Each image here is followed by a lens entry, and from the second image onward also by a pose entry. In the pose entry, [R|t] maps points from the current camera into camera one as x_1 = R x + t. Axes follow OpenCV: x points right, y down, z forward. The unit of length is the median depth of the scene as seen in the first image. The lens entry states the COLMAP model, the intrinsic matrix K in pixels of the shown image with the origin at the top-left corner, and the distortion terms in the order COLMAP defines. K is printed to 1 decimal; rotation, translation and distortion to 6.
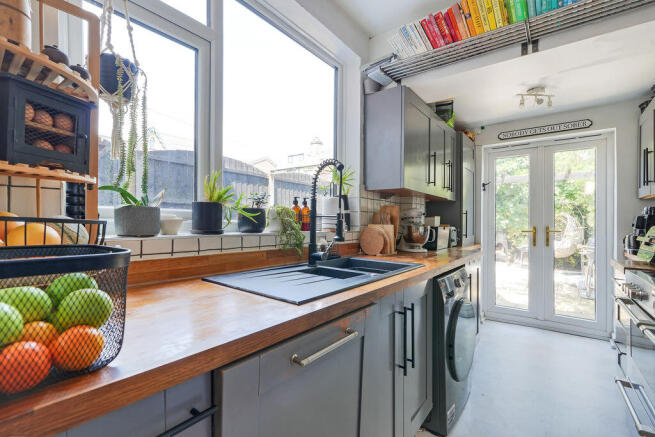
lens RADIAL K [[294.2, 0, 326.3], [0, 294.2, 219.4], [0, 0, 1]] dist [-0.010002, 0.002064]
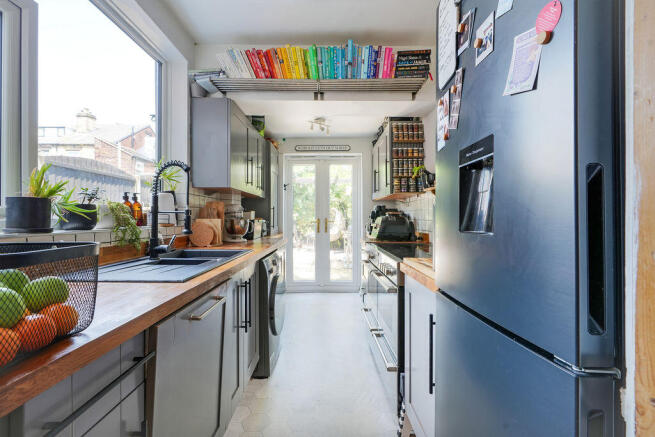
lens RADIAL K [[294.2, 0, 327.0], [0, 294.2, 216.7], [0, 0, 1]] dist [-0.010002, 0.002064]
pose [[0.788775, -0.011823, 0.614568, -0.159334], [0.003478, 0.999885, 0.014773, -0.006004], [-0.614672, -0.009515, 0.788725, -0.165049]]
